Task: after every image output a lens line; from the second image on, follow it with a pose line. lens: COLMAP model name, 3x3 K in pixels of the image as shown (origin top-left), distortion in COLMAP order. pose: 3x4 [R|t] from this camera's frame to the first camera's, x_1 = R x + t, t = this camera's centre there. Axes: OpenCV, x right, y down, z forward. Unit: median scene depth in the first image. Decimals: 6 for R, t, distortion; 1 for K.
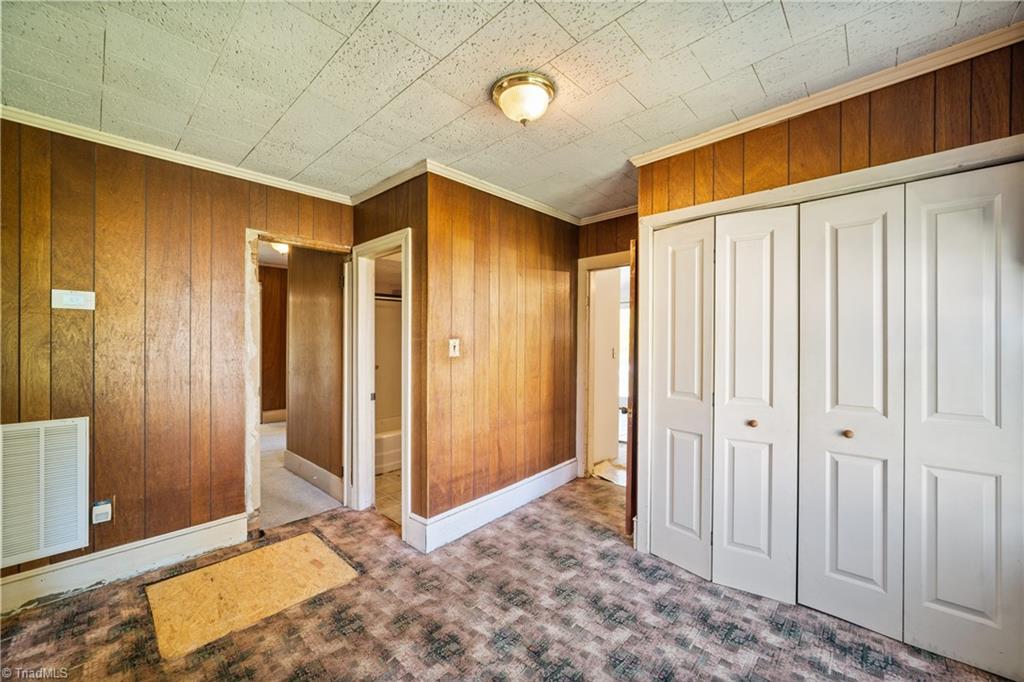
lens RADIAL K [[394.2, 0, 519.7], [0, 394.2, 338.0], [0, 0, 1]] dist [-0.017957, 0.006703]
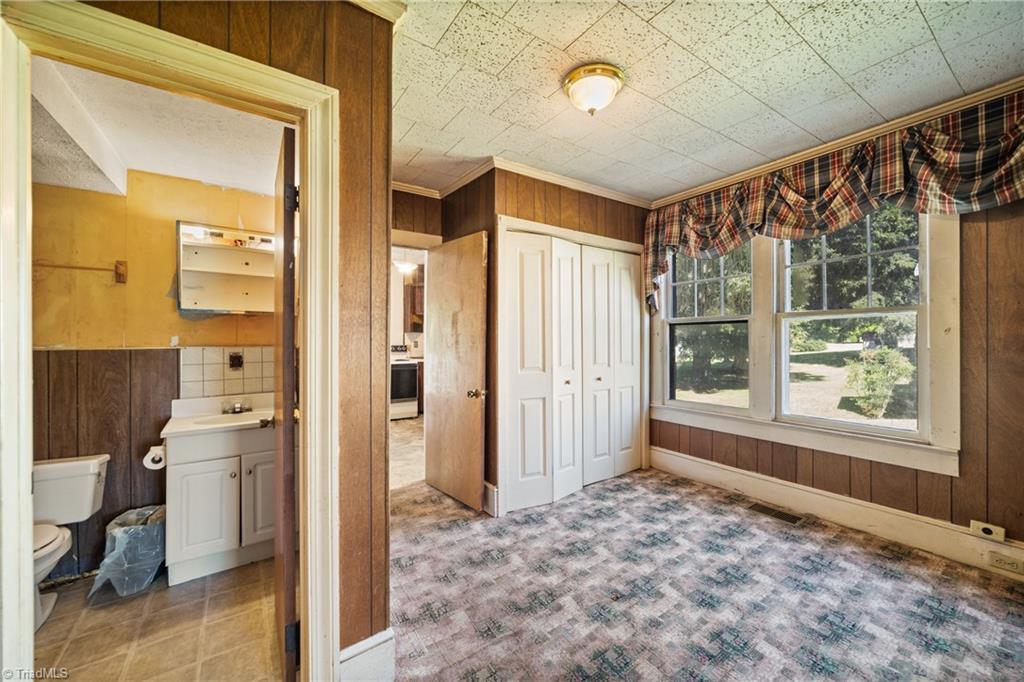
lens RADIAL K [[394.2, 0, 519.7], [0, 394.2, 338.0], [0, 0, 1]] dist [-0.017957, 0.006703]
pose [[0.220804, -0.000823, 0.975318, -0.952620], [-0.004651, 0.999987, 0.001897, 0.047521], [-0.975307, -0.004955, 0.220798, 0.877687]]
